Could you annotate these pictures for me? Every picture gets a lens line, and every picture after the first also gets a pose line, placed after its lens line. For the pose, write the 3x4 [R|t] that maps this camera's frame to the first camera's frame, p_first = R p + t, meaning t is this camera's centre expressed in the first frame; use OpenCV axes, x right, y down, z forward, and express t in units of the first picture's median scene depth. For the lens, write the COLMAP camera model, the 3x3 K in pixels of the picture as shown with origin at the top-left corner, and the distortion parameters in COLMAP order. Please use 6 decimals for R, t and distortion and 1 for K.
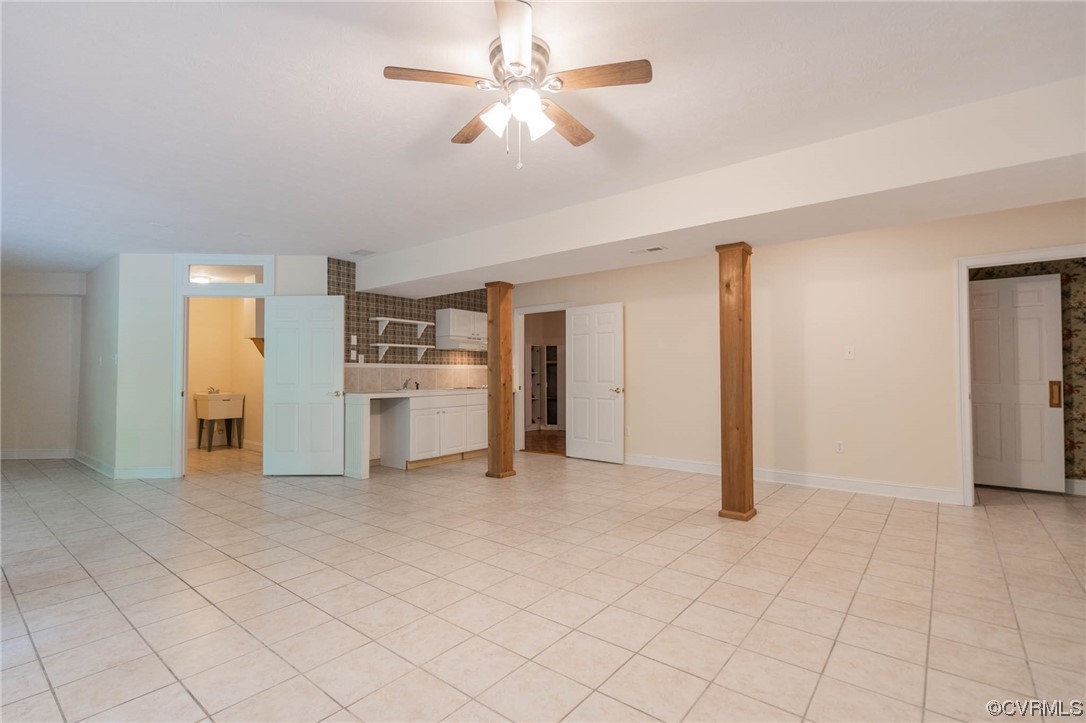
lens RADIAL K [[497.9, 0, 540.7], [0, 497.9, 360.7], [0, 0, 1]] dist [0.002607, -0.000195]
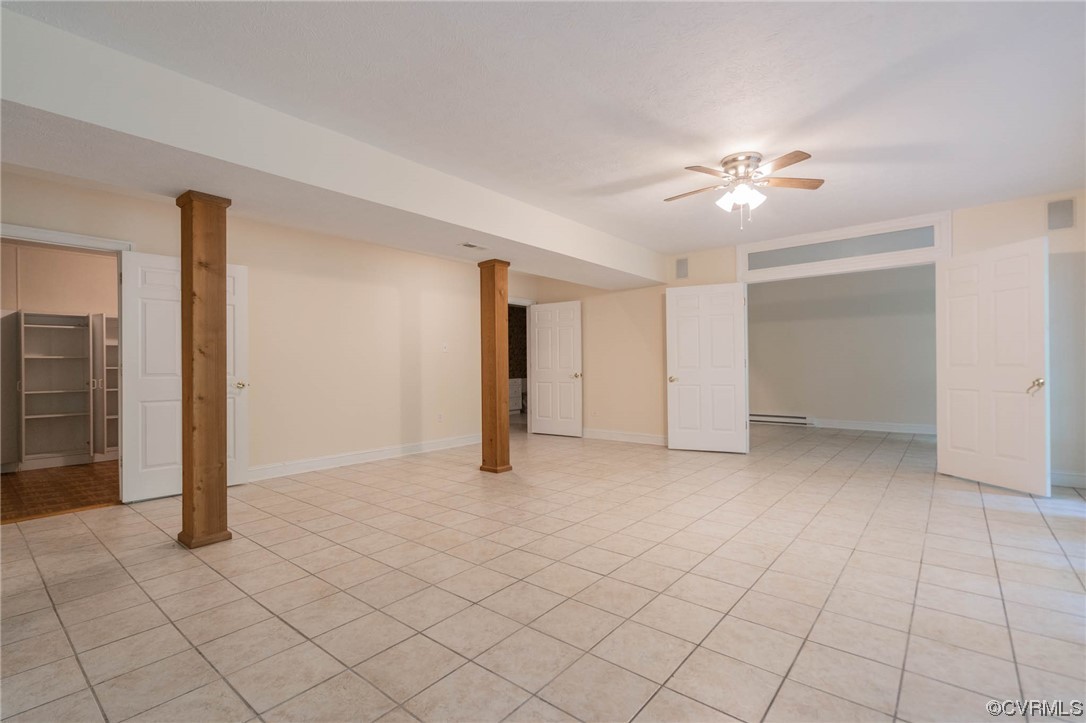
lens RADIAL K [[497.9, 0, 502.3], [0, 497.9, 369.0], [0, 0, 1]] dist [0.002607, -0.000195]
pose [[0.054185, -0.003968, 0.998523, -1.144904], [-0.016625, 0.999850, 0.004875, 0.039749], [-0.998392, -0.016864, 0.054111, 1.116559]]
